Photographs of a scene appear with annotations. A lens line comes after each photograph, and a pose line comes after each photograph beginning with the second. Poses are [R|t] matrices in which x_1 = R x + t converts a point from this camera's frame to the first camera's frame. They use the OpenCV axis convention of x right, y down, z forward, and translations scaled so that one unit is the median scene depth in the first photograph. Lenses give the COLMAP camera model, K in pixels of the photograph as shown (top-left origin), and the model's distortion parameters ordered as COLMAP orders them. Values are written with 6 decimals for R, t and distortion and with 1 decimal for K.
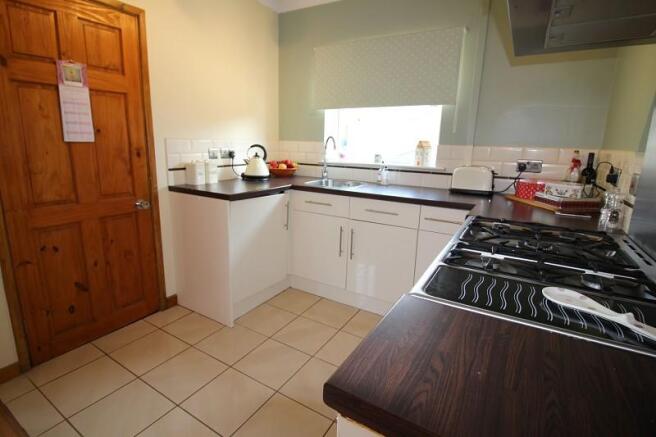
lens RADIAL K [[312.0, 0, 328.3], [0, 312.0, 220.1], [0, 0, 1]] dist [-0.010944, -0.005019]
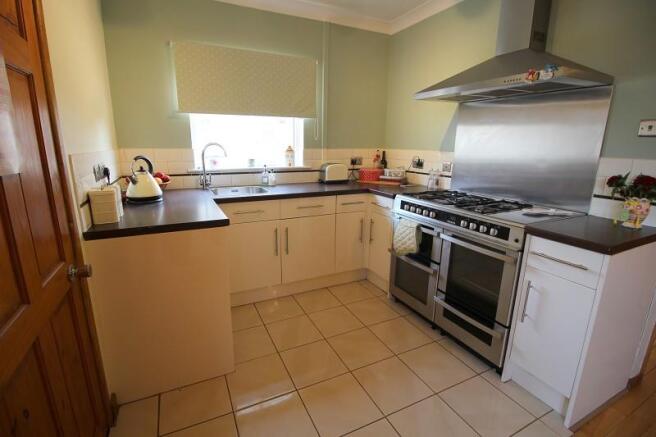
lens RADIAL K [[312.0, 0, 323.7], [0, 312.0, 216.9], [0, 0, 1]] dist [-0.010944, -0.005019]
pose [[0.549164, -0.212211, 0.808322, -0.665056], [0.202635, 0.972172, 0.117559, -0.100882], [-0.810776, 0.099236, 0.576884, 0.217584]]
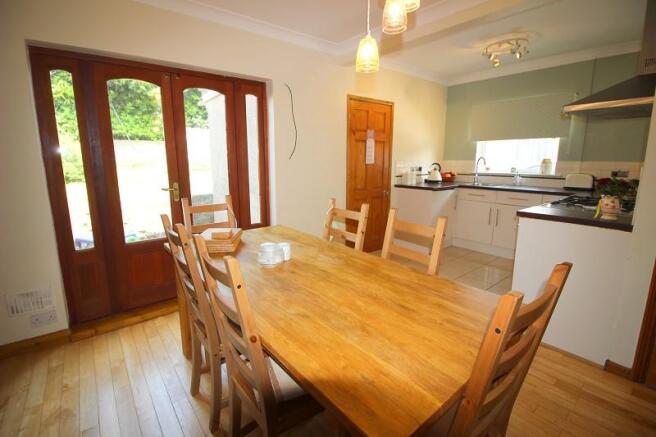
lens RADIAL K [[312.0, 0, 318.2], [0, 312.0, 214.2], [0, 0, 1]] dist [-0.010944, -0.005019]
pose [[0.935293, 0.036531, -0.351983, -0.232860], [-0.060353, 0.996551, -0.056945, 0.199193], [0.348689, 0.074503, 0.934273, -0.915767]]
